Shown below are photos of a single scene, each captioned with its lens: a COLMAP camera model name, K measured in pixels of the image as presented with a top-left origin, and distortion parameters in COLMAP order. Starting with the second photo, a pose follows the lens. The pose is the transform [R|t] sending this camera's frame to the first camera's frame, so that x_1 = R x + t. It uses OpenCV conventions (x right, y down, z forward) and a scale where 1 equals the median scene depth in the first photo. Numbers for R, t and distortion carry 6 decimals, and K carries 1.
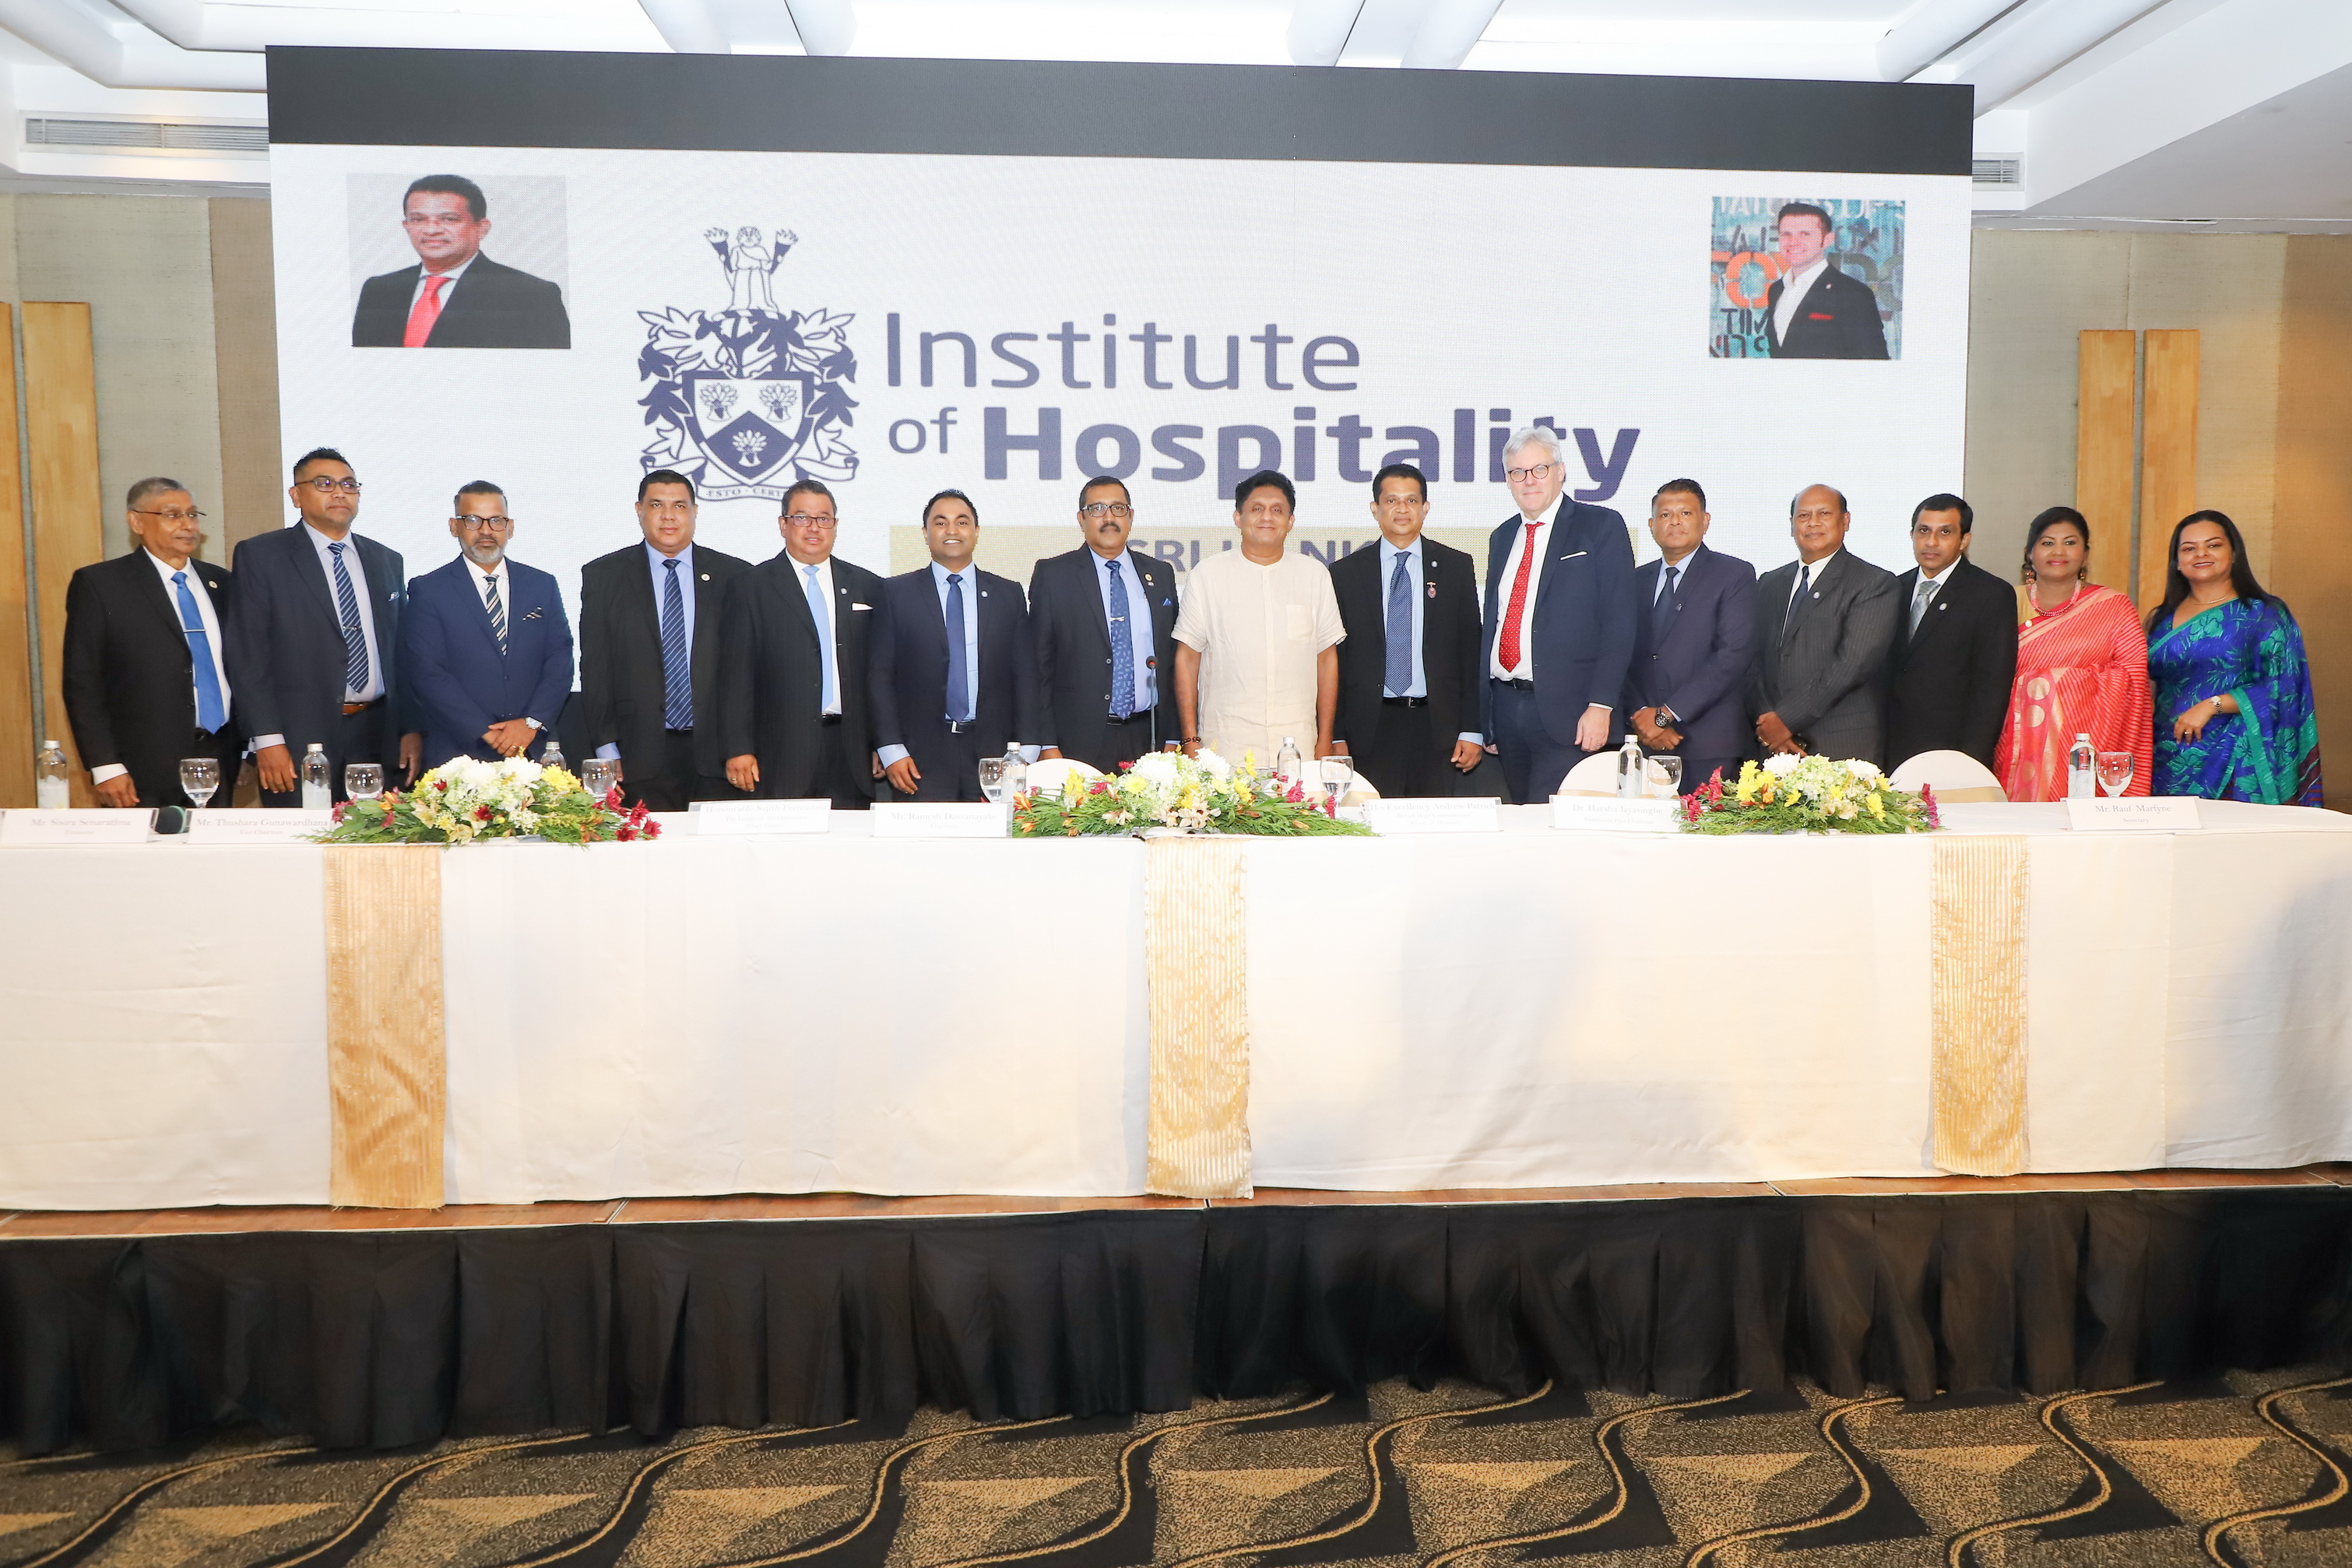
lens RADIAL K [[1629.9, 0, 1172.8], [0, 1629.9, 782.8], [0, 0, 1]] dist [0.010626, 0.008322]
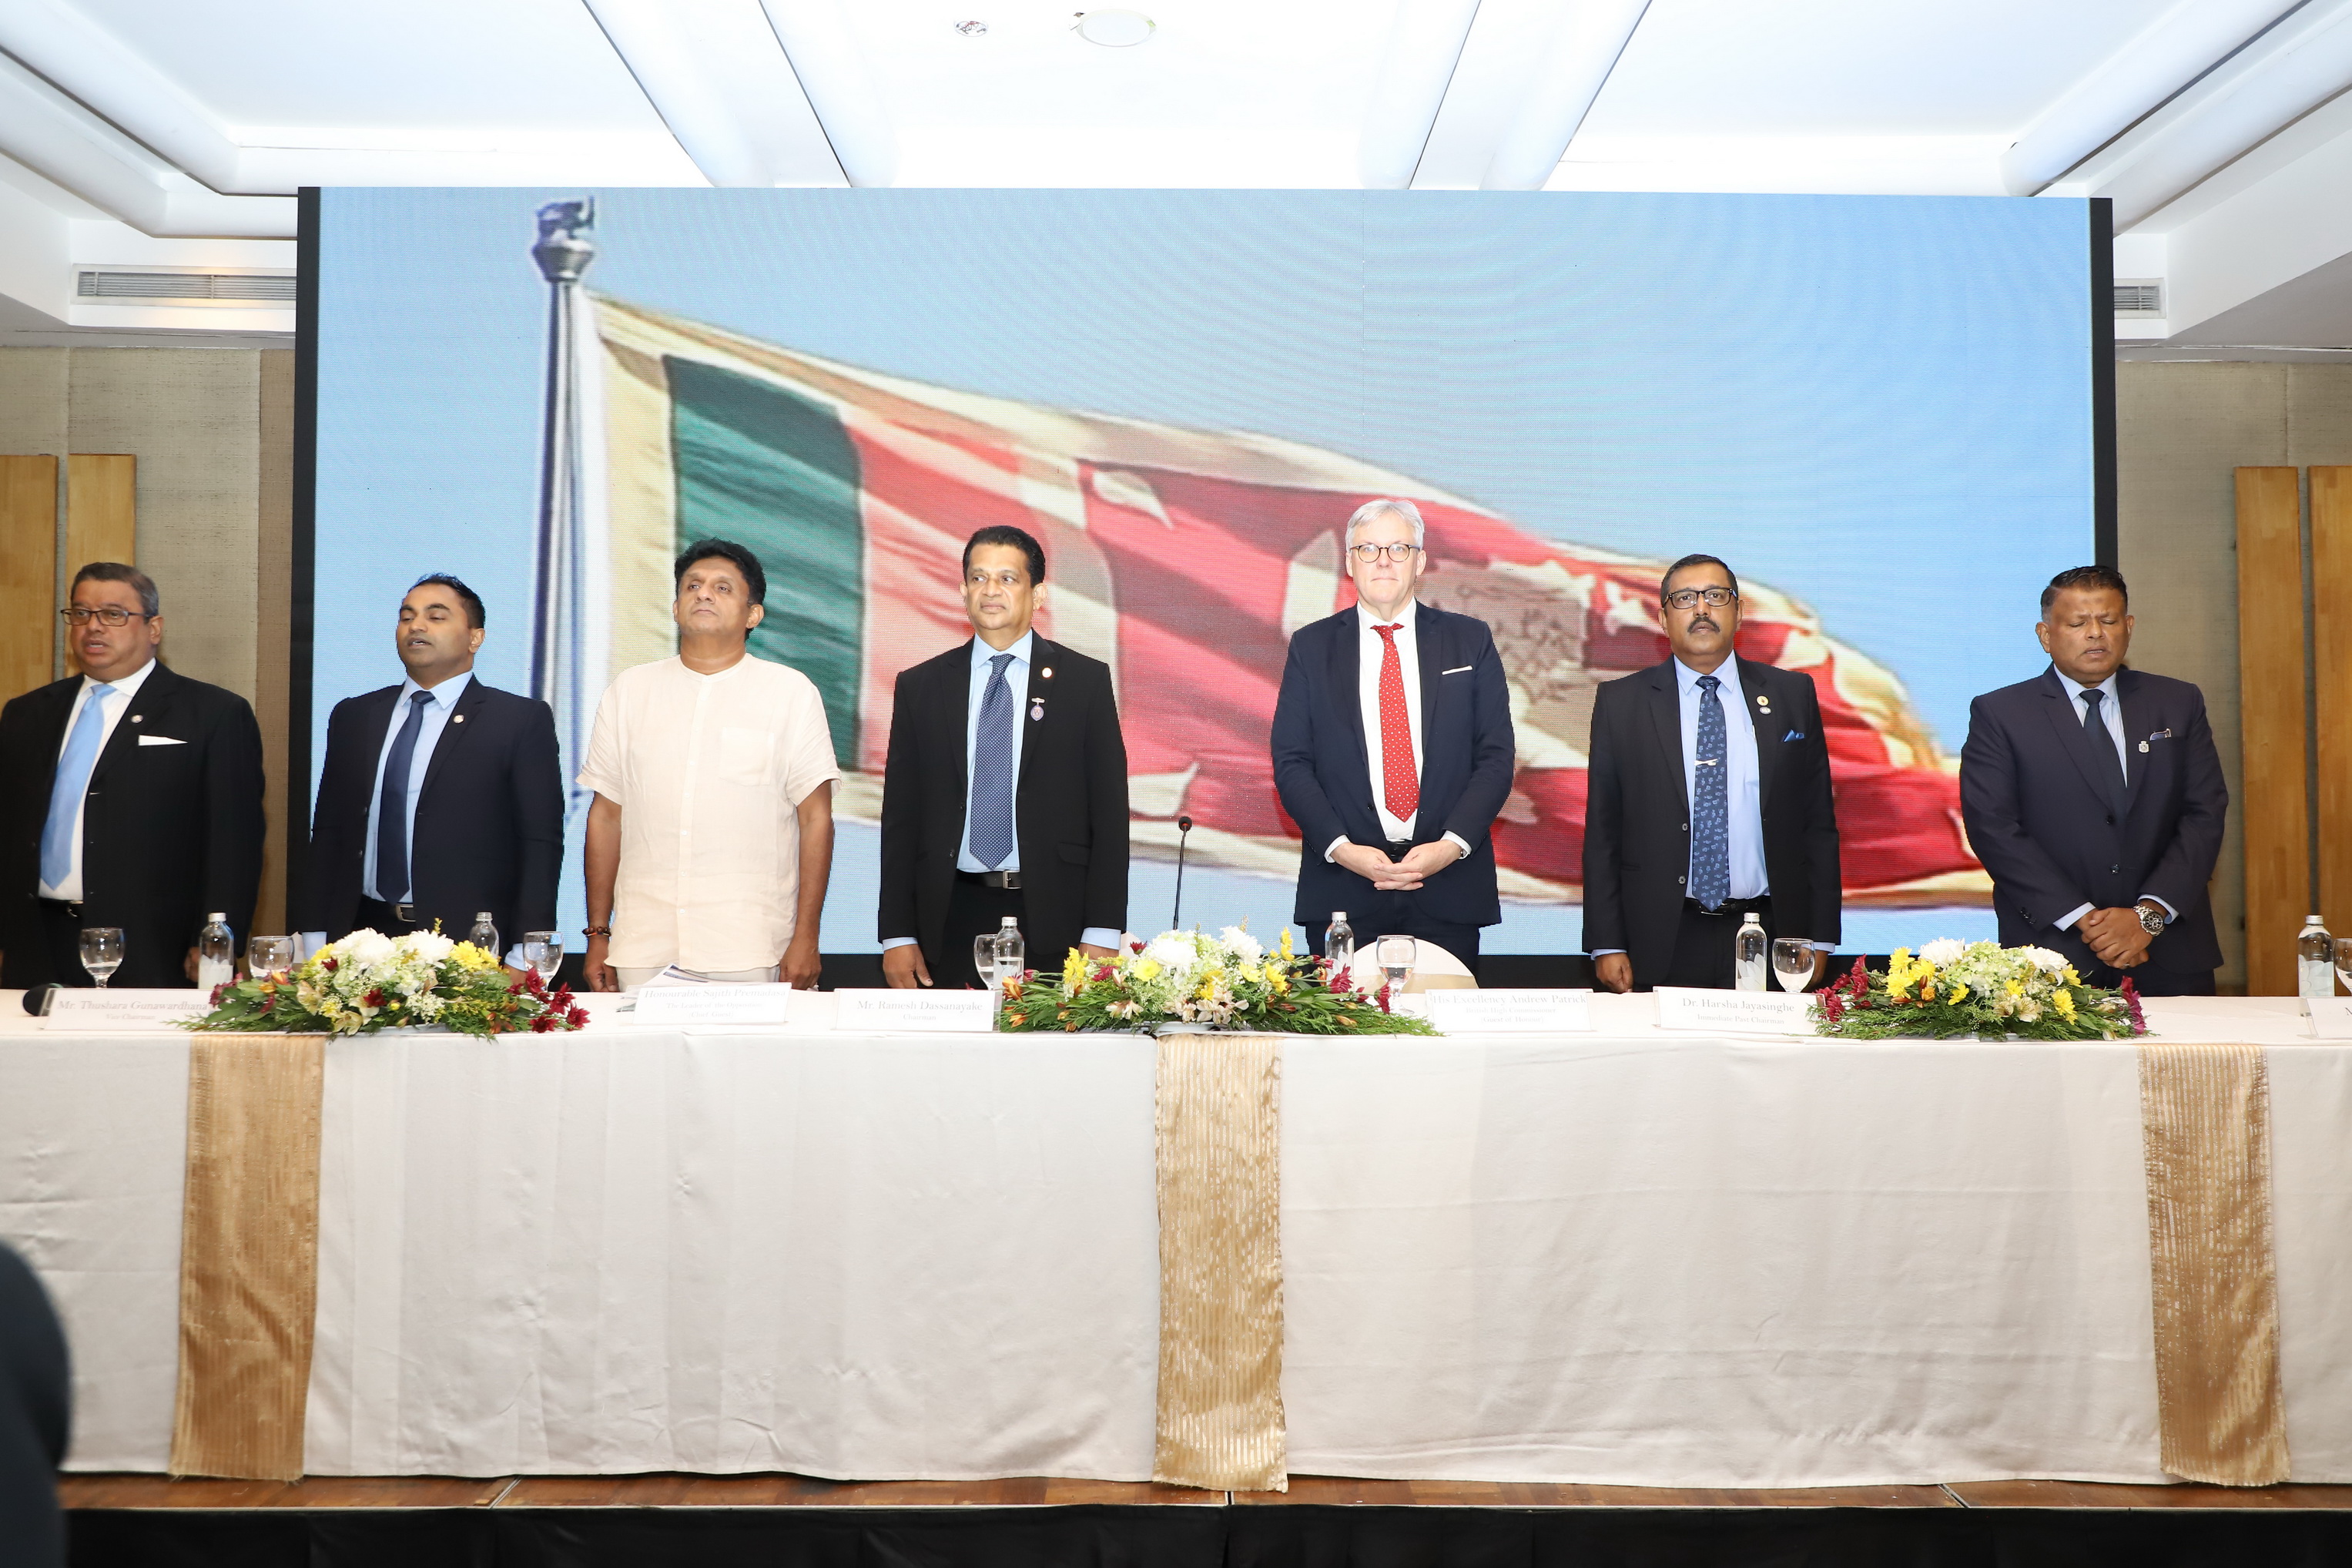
lens RADIAL K [[1629.9, 0, 1180.7], [0, 1629.9, 781.0], [0, 0, 1]] dist [0.010626, 0.008322]
pose [[0.998383, 0.002866, -0.056766, 0.040625], [-0.008518, 0.994993, -0.099578, -0.011895], [0.056197, 0.099901, 0.993409, 0.162957]]
